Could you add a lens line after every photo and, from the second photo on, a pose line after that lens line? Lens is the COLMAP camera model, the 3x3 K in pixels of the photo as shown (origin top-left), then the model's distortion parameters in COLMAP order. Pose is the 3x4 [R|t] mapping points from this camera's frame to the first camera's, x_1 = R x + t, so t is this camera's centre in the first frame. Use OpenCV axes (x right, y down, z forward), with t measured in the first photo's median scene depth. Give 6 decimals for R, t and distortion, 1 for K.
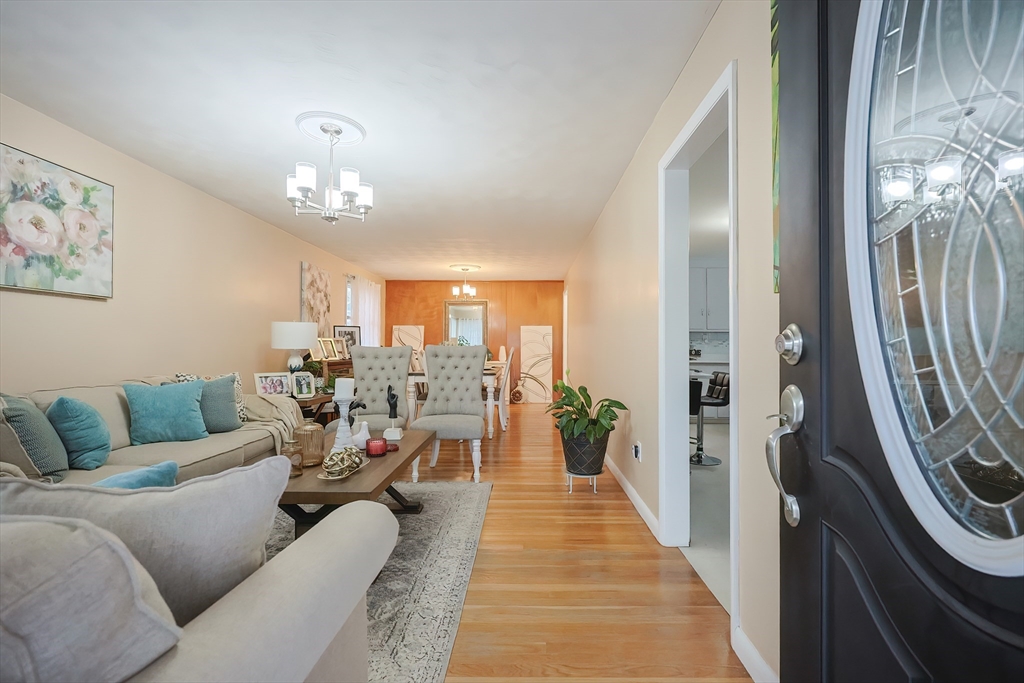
lens RADIAL K [[431.0, 0, 514.5], [0, 431.0, 341.2], [0, 0, 1]] dist [0.005071, 0.000408]
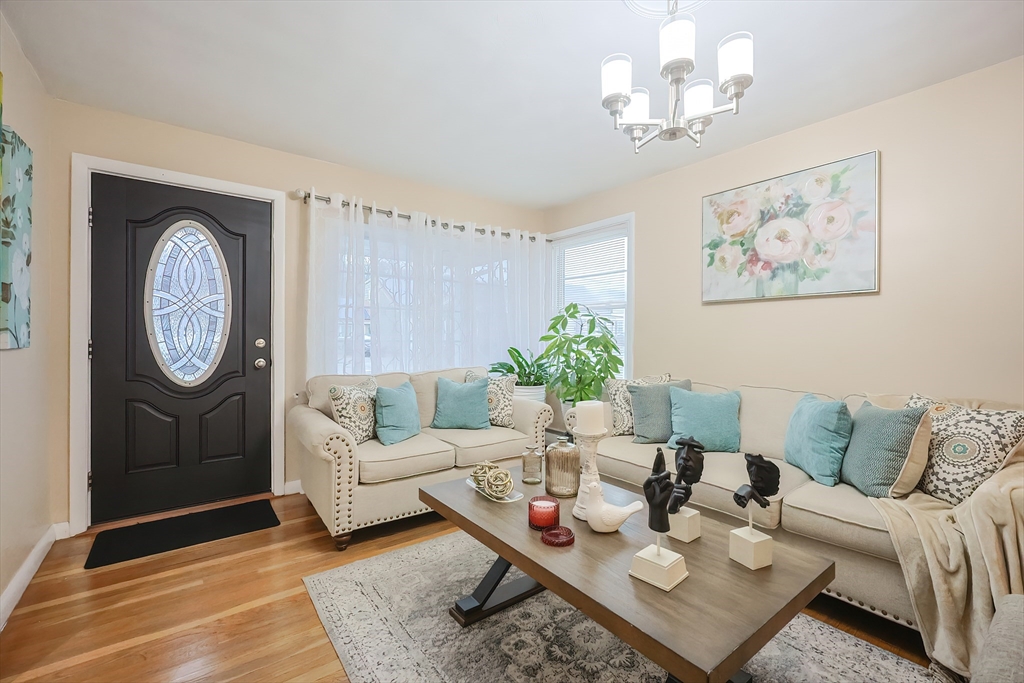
lens RADIAL K [[431.0, 0, 515.6], [0, 431.0, 337.6], [0, 0, 1]] dist [0.005071, 0.000408]
pose [[-0.773008, -0.006648, -0.634361, 0.111156], [-0.000709, 0.999954, -0.009614, -0.003911], [0.634396, -0.006982, -0.772977, 1.386117]]
